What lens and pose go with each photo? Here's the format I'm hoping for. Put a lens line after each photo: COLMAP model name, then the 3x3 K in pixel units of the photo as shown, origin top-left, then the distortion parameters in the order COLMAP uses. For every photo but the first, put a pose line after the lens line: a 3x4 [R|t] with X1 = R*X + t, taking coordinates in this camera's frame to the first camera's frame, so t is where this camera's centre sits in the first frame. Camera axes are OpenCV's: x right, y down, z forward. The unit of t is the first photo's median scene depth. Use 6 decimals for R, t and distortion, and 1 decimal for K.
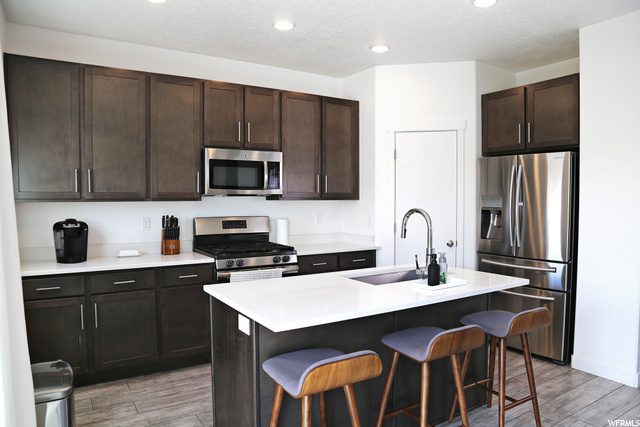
lens RADIAL K [[459.7, 0, 341.7], [0, 459.7, 220.3], [0, 0, 1]] dist [-0.077992, 0.021930]
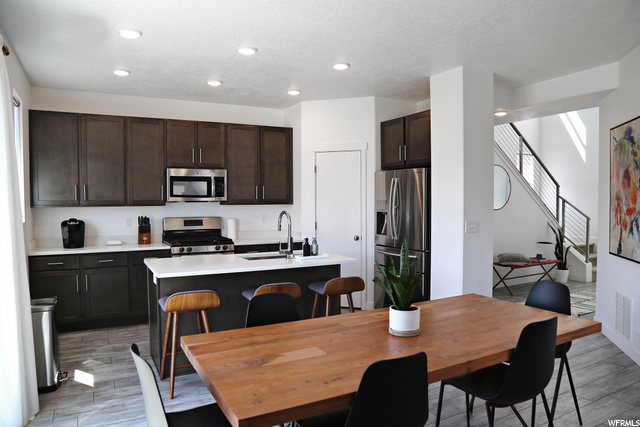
lens RADIAL K [[459.7, 0, 335.2], [0, 459.7, 219.8], [0, 0, 1]] dist [-0.077992, 0.021930]
pose [[0.997086, -0.000354, -0.076286, 0.326233], [-0.000020, 0.999988, -0.004899, 0.007672], [0.076287, 0.004886, 0.997074, -0.358926]]
